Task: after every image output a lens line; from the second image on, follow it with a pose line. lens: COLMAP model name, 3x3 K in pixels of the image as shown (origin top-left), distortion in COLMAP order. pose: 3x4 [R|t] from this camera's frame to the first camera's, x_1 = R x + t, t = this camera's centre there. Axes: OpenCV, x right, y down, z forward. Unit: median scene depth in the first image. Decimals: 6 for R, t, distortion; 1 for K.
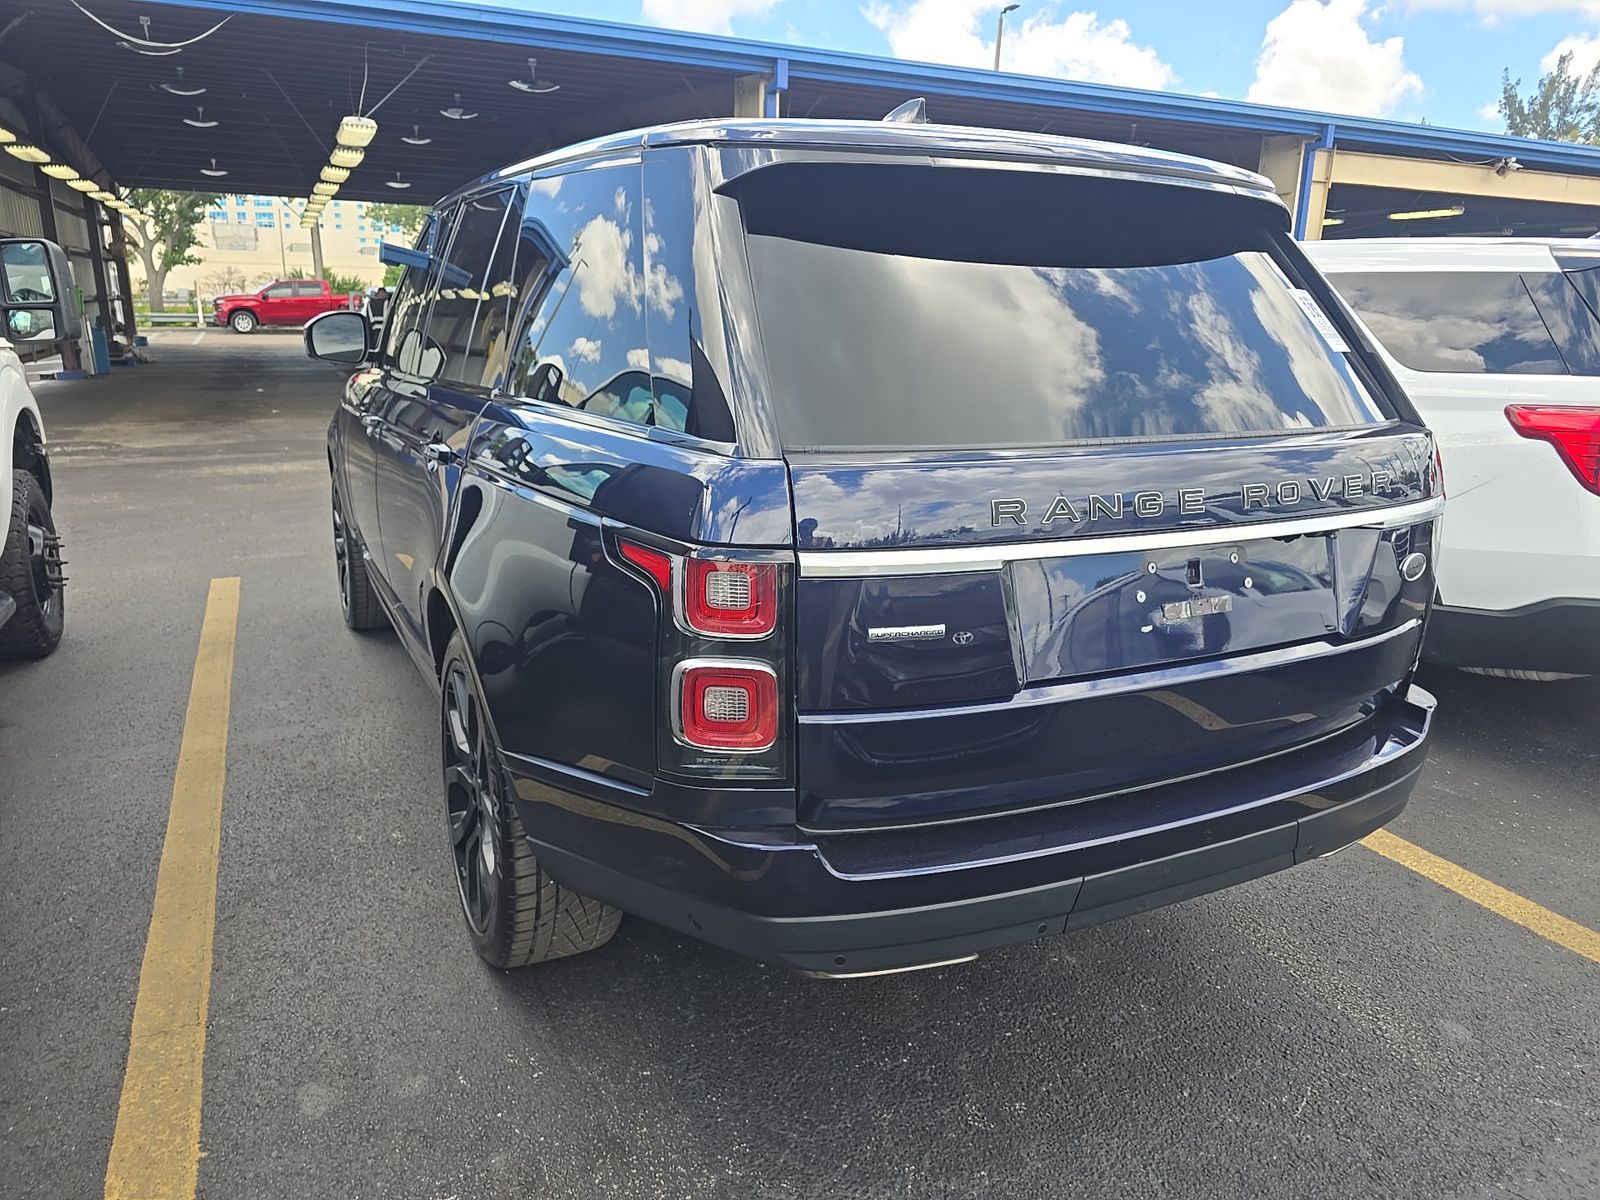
lens RADIAL K [[1080.4, 0, 823.4], [0, 1080.4, 579.8], [0, 0, 1]] dist [0.031945, -0.025304]
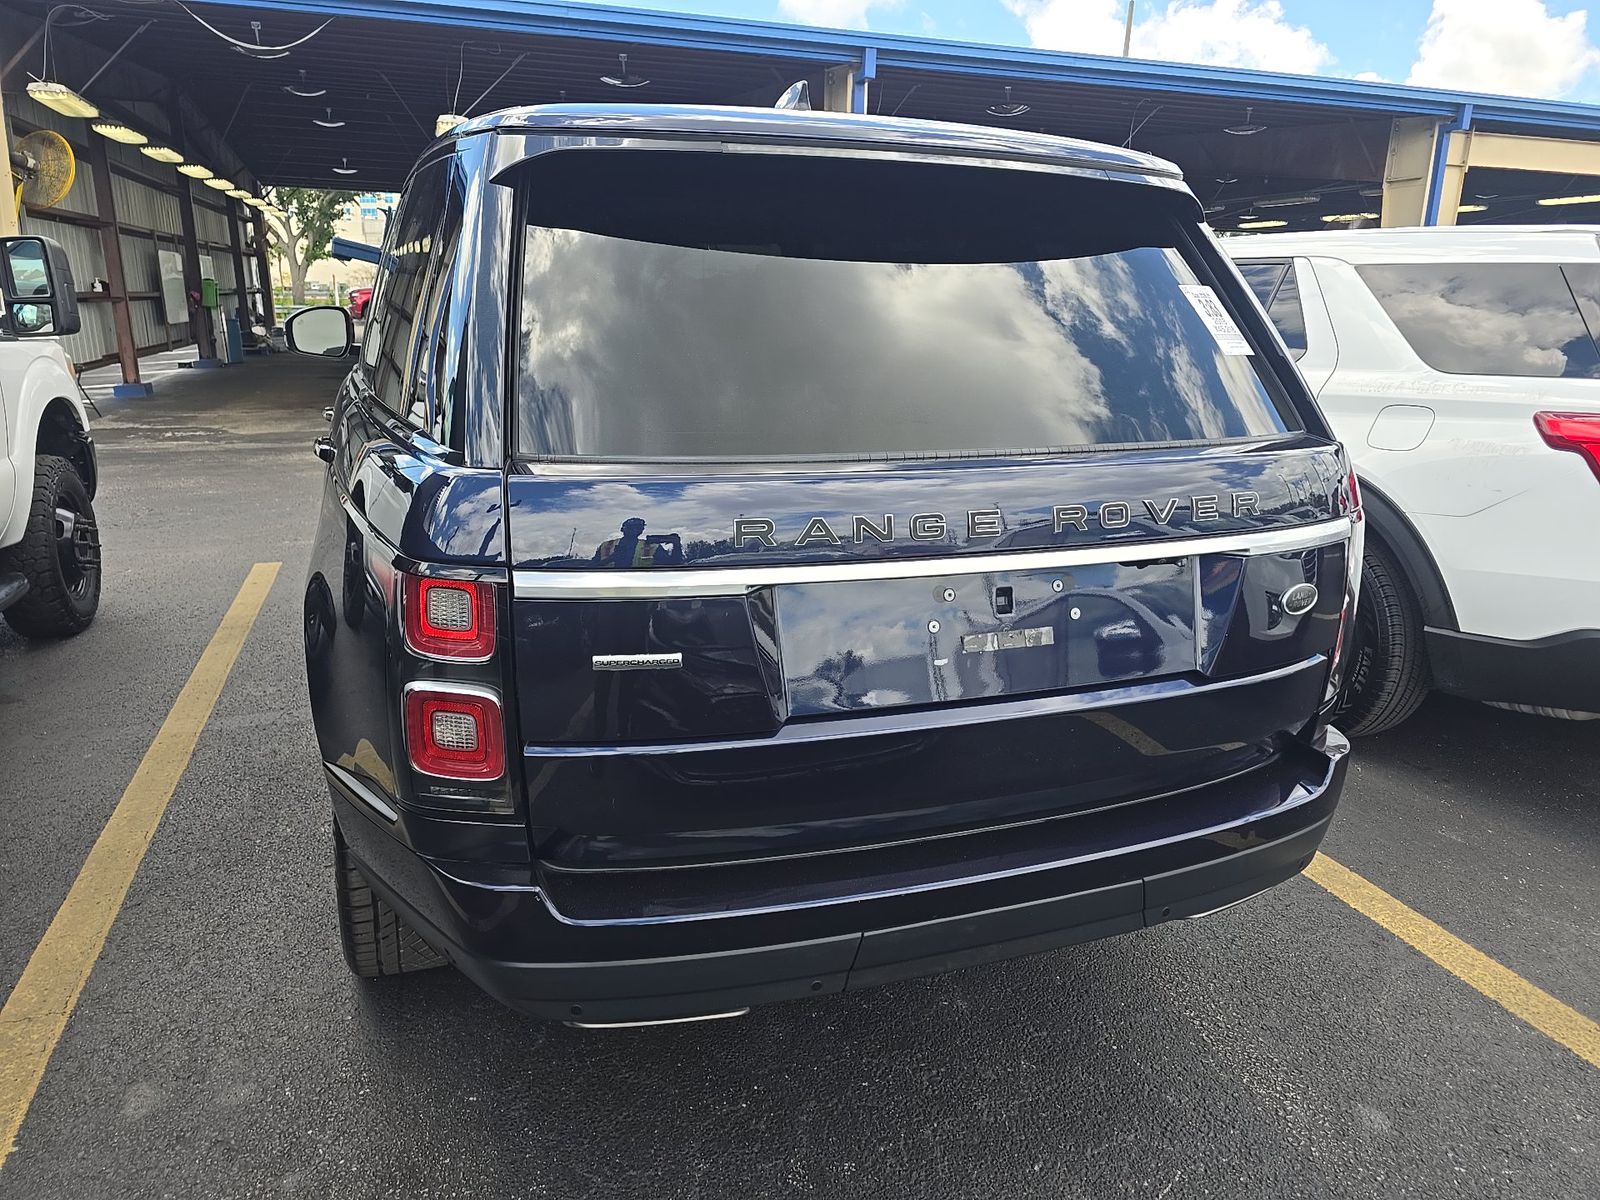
lens RADIAL K [[1080.4, 0, 829.9], [0, 1080.4, 577.1], [0, 0, 1]] dist [0.031945, -0.025304]
pose [[0.993896, 0.027858, -0.106745, 0.180780], [-0.027370, 0.999607, 0.006037, -0.017430], [0.106871, -0.003078, 0.994268, 0.055840]]
